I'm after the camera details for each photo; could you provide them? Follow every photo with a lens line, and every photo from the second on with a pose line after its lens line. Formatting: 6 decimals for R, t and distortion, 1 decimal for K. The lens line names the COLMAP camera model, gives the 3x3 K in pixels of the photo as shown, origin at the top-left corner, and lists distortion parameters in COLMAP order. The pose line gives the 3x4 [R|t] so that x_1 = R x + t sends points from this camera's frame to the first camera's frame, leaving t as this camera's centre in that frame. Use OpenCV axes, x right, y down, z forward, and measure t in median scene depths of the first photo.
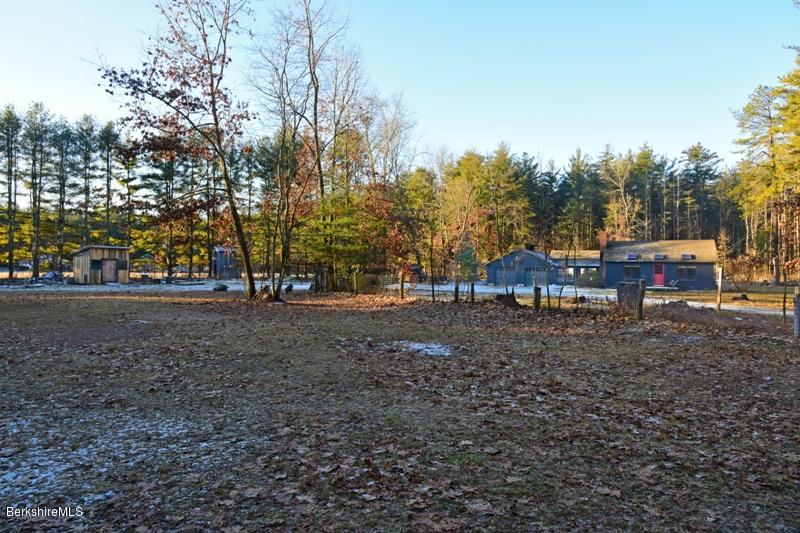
lens RADIAL K [[548.1, 0, 401.2], [0, 548.1, 258.9], [0, 0, 1]] dist [-0.028913, 0.003220]
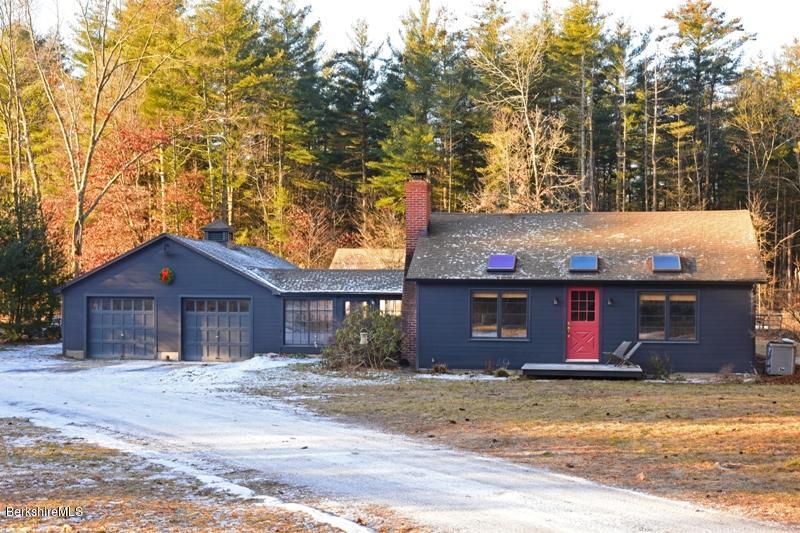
lens RADIAL K [[1246.7, 0, 399.9], [0, 1246.7, 272.5], [0, 0, 1]] dist [0.035812, 0.000000]
pose [[0.964900, -0.000086, 0.262619, 0.070887], [0.000015, 1.000000, 0.000271, 0.000317], [-0.262619, -0.000257, 0.964900, 0.131750]]
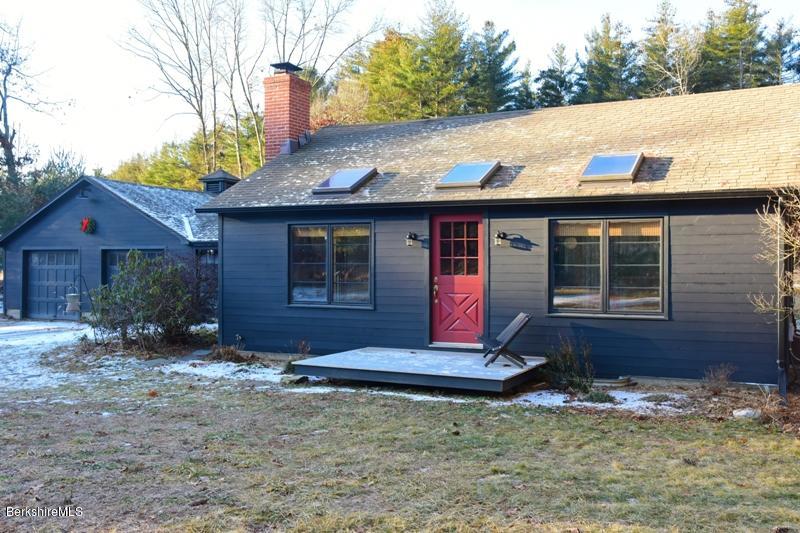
lens RADIAL K [[805.5, 0, 411.2], [0, 805.5, 244.9], [0, 0, 1]] dist [0.056569, 0.000000]
pose [[0.999681, -0.011352, -0.022581, 0.165926], [0.011251, 0.999926, -0.004589, 0.006896], [0.022631, 0.004334, 0.999734, 0.267901]]
